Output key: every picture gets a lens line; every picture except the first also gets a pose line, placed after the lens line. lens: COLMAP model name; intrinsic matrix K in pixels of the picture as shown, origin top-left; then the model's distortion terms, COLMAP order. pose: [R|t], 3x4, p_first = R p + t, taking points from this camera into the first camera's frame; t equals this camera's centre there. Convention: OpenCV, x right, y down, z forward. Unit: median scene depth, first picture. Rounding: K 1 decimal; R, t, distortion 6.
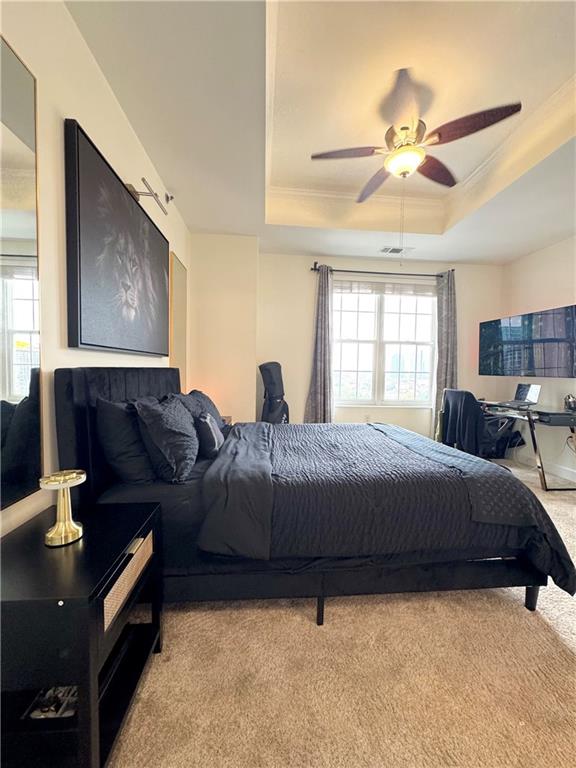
lens RADIAL K [[306.7, 0, 289.9], [0, 306.7, 386.7], [0, 0, 1]] dist [-0.017252, -0.000065]
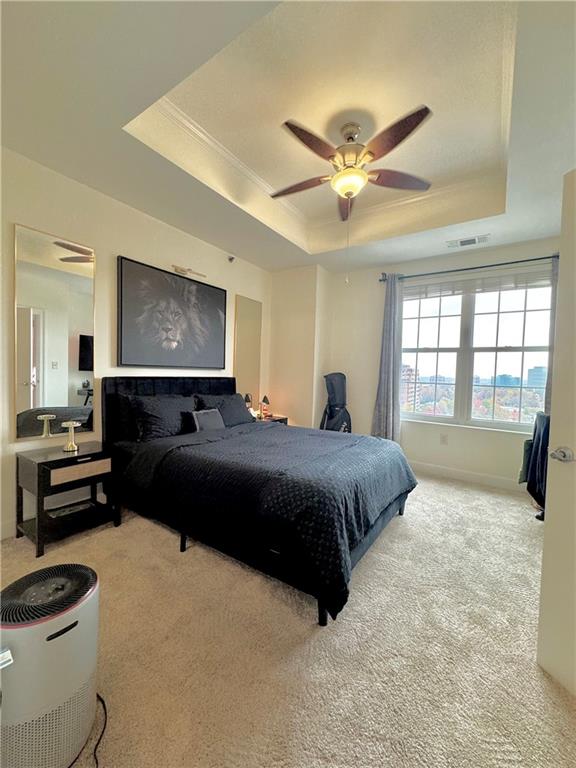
lens RADIAL K [[317.1, 0, 288.0], [0, 317.1, 384.0], [0, 0, 1]] dist [-0.004522, -0.000184]
pose [[0.779938, 0.027331, -0.625260, 0.504599], [-0.052253, 0.998402, -0.021539, -0.009612], [0.623672, 0.049471, 0.780119, 0.024912]]
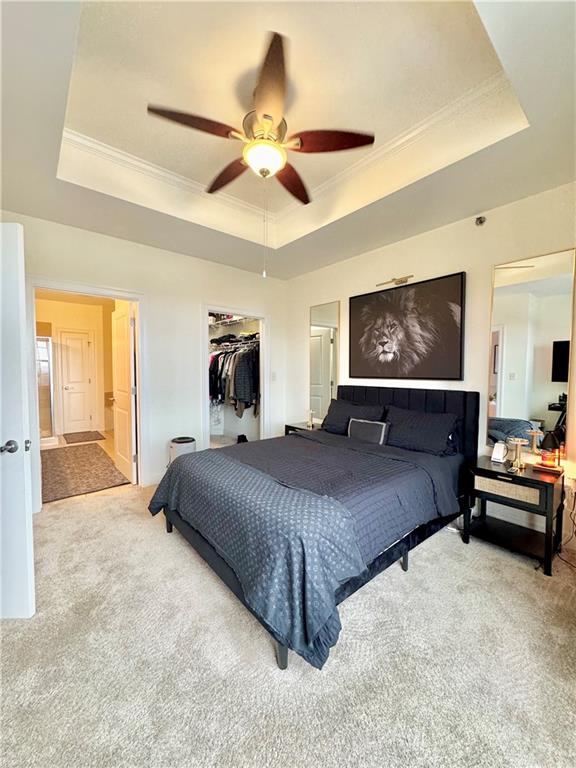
lens RADIAL K [[317.1, 0, 288.0], [0, 317.1, 384.0], [0, 0, 1]] dist [-0.004522, -0.000184]
pose [[-0.825141, 0.003633, -0.564915, 0.467252], [-0.049575, 0.995656, 0.078813, -0.093828], [0.562748, 0.093037, -0.821376, 1.037245]]
